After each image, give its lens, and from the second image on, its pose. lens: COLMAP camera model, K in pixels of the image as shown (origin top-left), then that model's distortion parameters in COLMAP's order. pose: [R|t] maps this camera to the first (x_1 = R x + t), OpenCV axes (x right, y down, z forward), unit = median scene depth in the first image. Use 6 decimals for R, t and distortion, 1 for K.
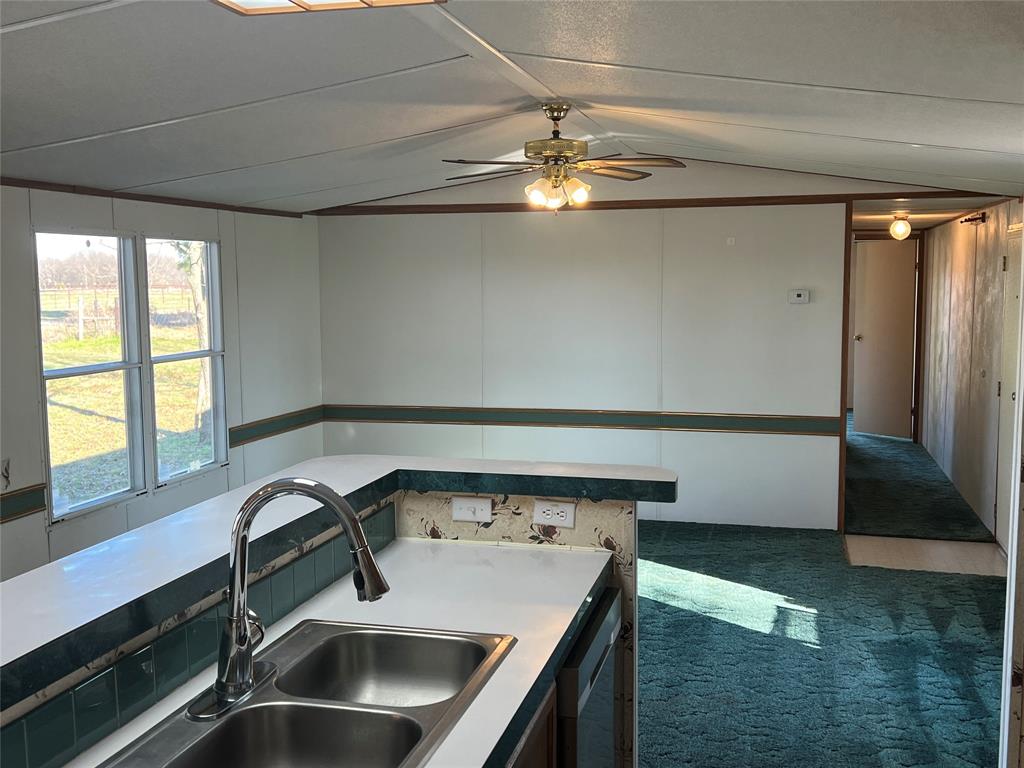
lens RADIAL K [[1085.9, 0, 509.9], [0, 1085.9, 388.3], [0, 0, 1]] dist [0.191022, -0.509724]
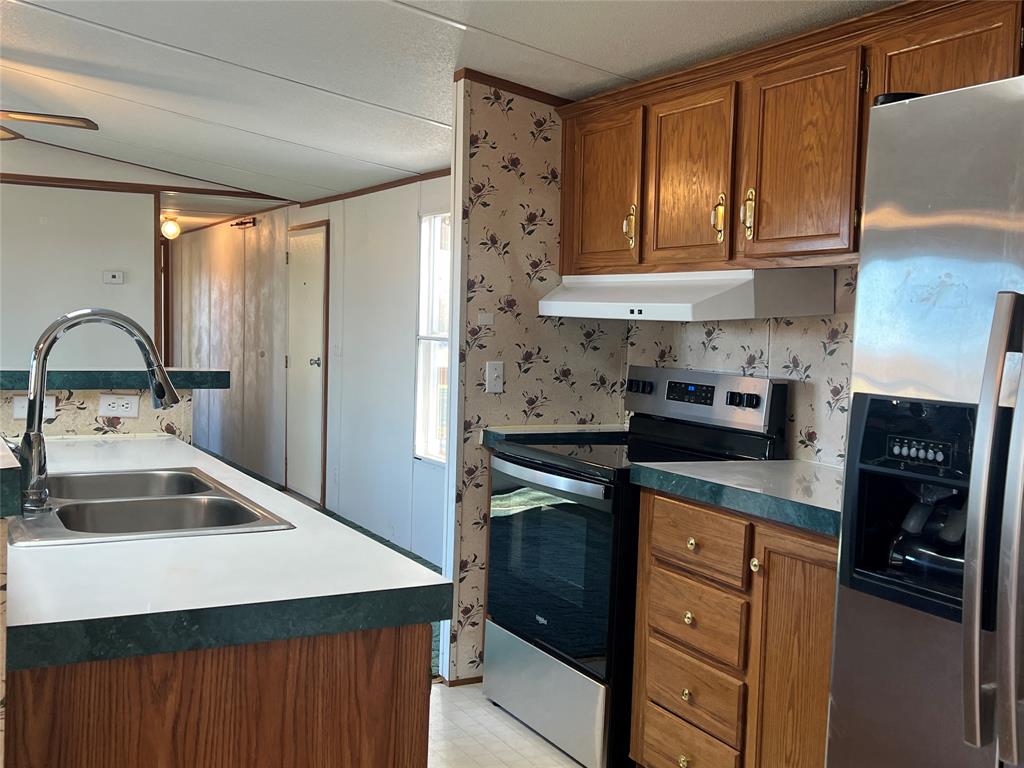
lens RADIAL K [[1085.9, 0, 509.9], [0, 1085.9, 388.3], [0, 0, 1]] dist [0.191022, -0.509724]
pose [[0.738677, -0.019877, 0.673766, -0.191874], [0.038992, 0.999151, -0.013272, 0.057686], [-0.672930, 0.036075, 0.738826, -0.048149]]
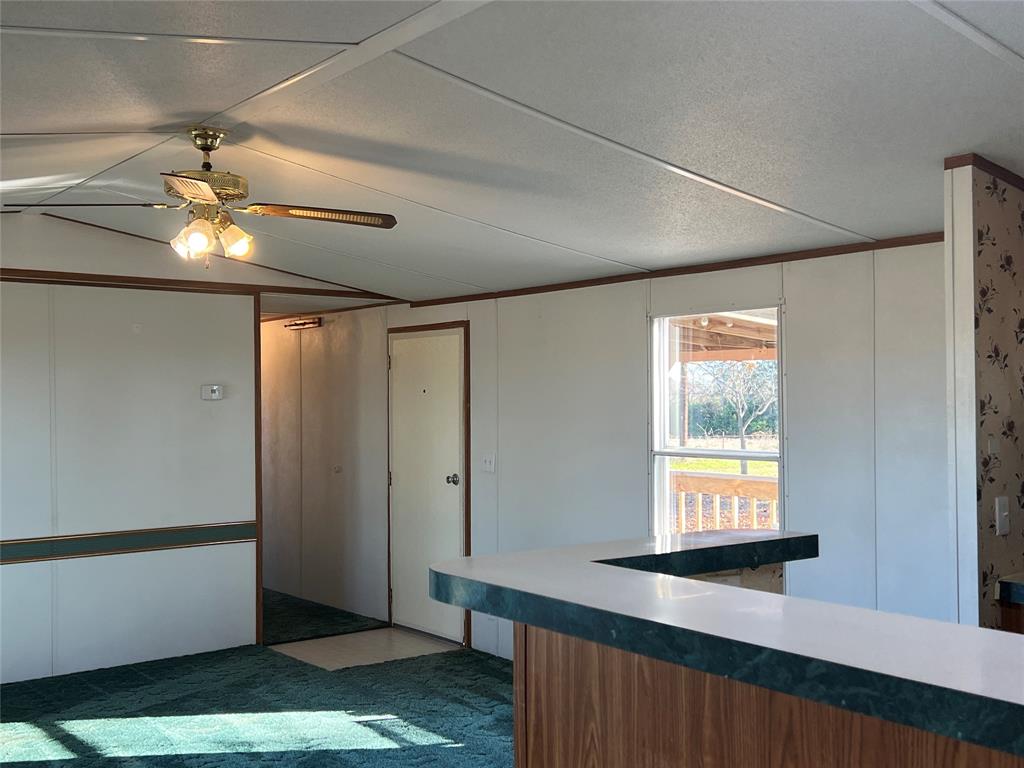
lens RADIAL K [[1085.9, 0, 509.9], [0, 1085.9, 388.3], [0, 0, 1]] dist [0.191022, -0.509724]
pose [[0.617606, 0.010097, 0.786423, -0.332626], [0.082337, 0.993593, -0.077420, 0.005086], [-0.782166, 0.112567, 0.612818, 0.265696]]
